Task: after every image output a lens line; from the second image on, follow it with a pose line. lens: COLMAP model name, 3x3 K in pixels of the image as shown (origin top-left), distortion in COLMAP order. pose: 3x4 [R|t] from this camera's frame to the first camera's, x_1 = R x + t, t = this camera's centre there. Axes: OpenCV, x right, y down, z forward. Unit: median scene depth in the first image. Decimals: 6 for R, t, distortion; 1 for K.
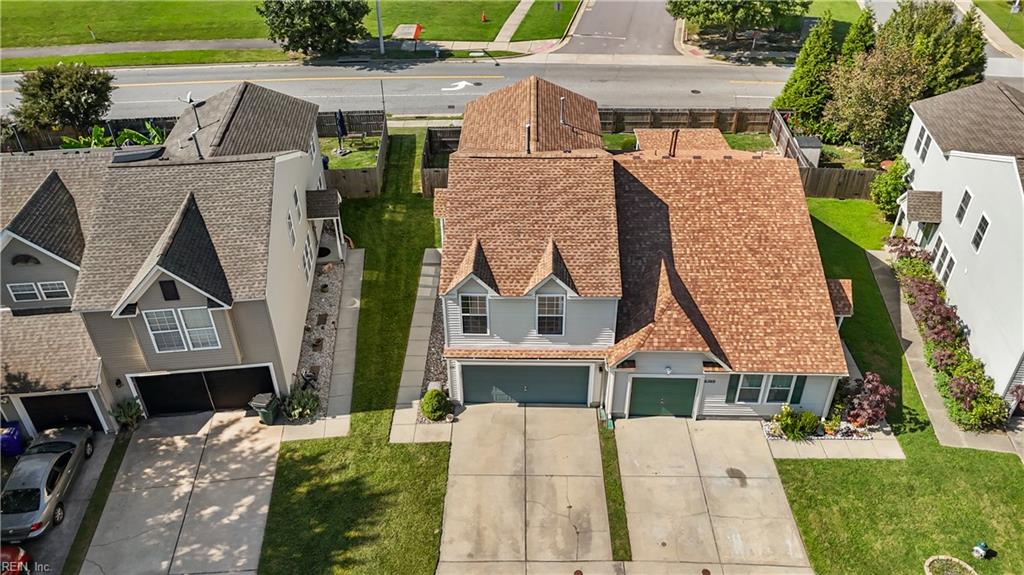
lens RADIAL K [[759.7, 0, 514.0], [0, 759.7, 288.7], [0, 0, 1]] dist [0.054285, -0.038159]
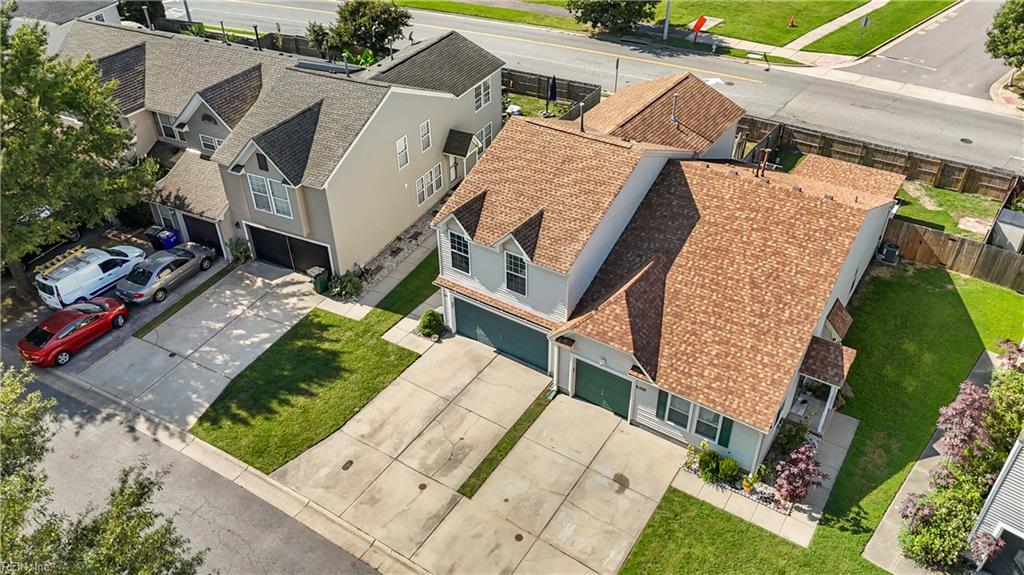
lens RADIAL K [[759.7, 0, 516.3], [0, 759.7, 289.9], [0, 0, 1]] dist [0.054285, -0.038159]
pose [[0.843266, 0.315288, -0.435310, 0.501089], [-0.310496, 0.946830, 0.084293, -0.032737], [0.438742, 0.064080, 0.896326, 0.029779]]
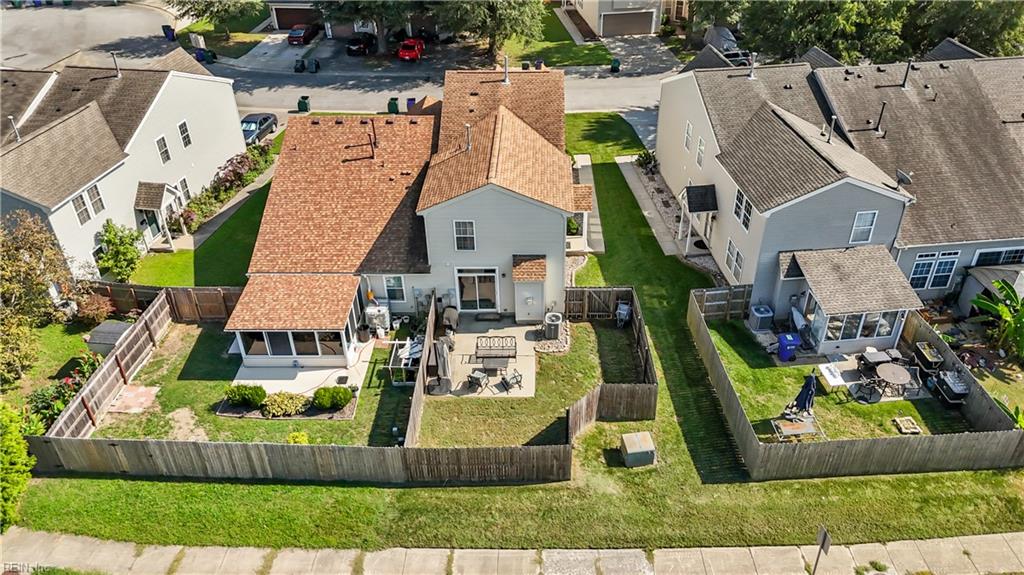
lens RADIAL K [[759.7, 0, 512.6], [0, 759.7, 288.0], [0, 0, 1]] dist [0.054285, -0.038159]
pose [[-0.999430, 0.016013, 0.029734, -0.027742], [0.033487, 0.355755, 0.933979, -1.376182], [0.004378, 0.934442, -0.356088, 1.930791]]
